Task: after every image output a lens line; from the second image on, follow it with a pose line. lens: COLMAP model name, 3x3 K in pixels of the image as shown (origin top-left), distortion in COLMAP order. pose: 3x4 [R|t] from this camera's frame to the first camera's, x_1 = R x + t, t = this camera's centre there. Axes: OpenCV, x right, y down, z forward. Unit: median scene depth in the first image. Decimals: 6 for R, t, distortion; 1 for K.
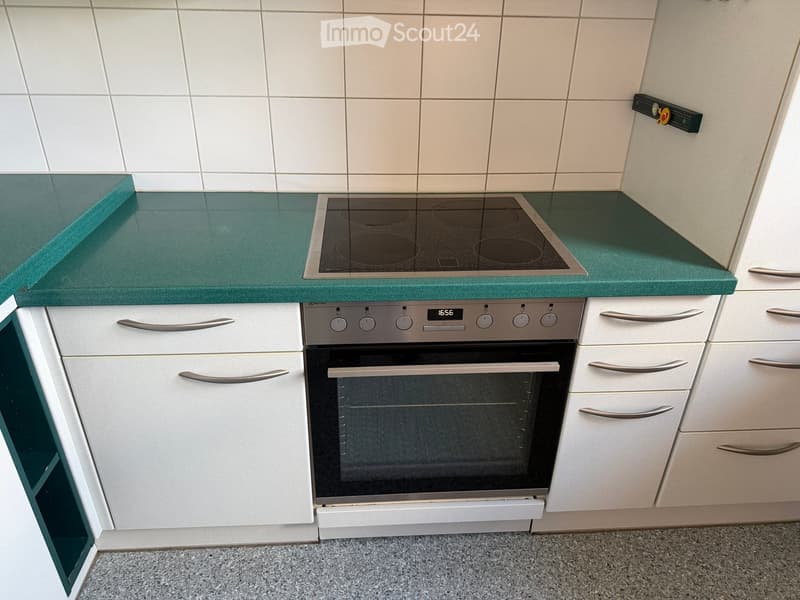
lens RADIAL K [[560.6, 0, 397.6], [0, 560.6, 300.5], [0, 0, 1]] dist [0.086332, -0.115644]
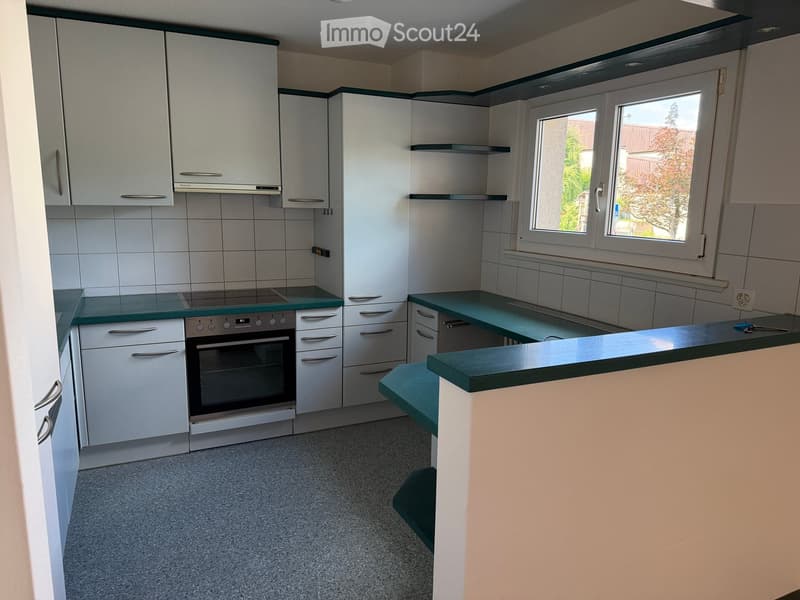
lens RADIAL K [[560.6, 0, 397.6], [0, 560.6, 300.5], [0, 0, 1]] dist [0.086332, -0.115644]
pose [[0.931727, -0.066703, 0.356980, -0.162988], [0.174683, 0.944117, -0.279516, 0.741755], [-0.318386, 0.322792, 0.891311, -1.506296]]
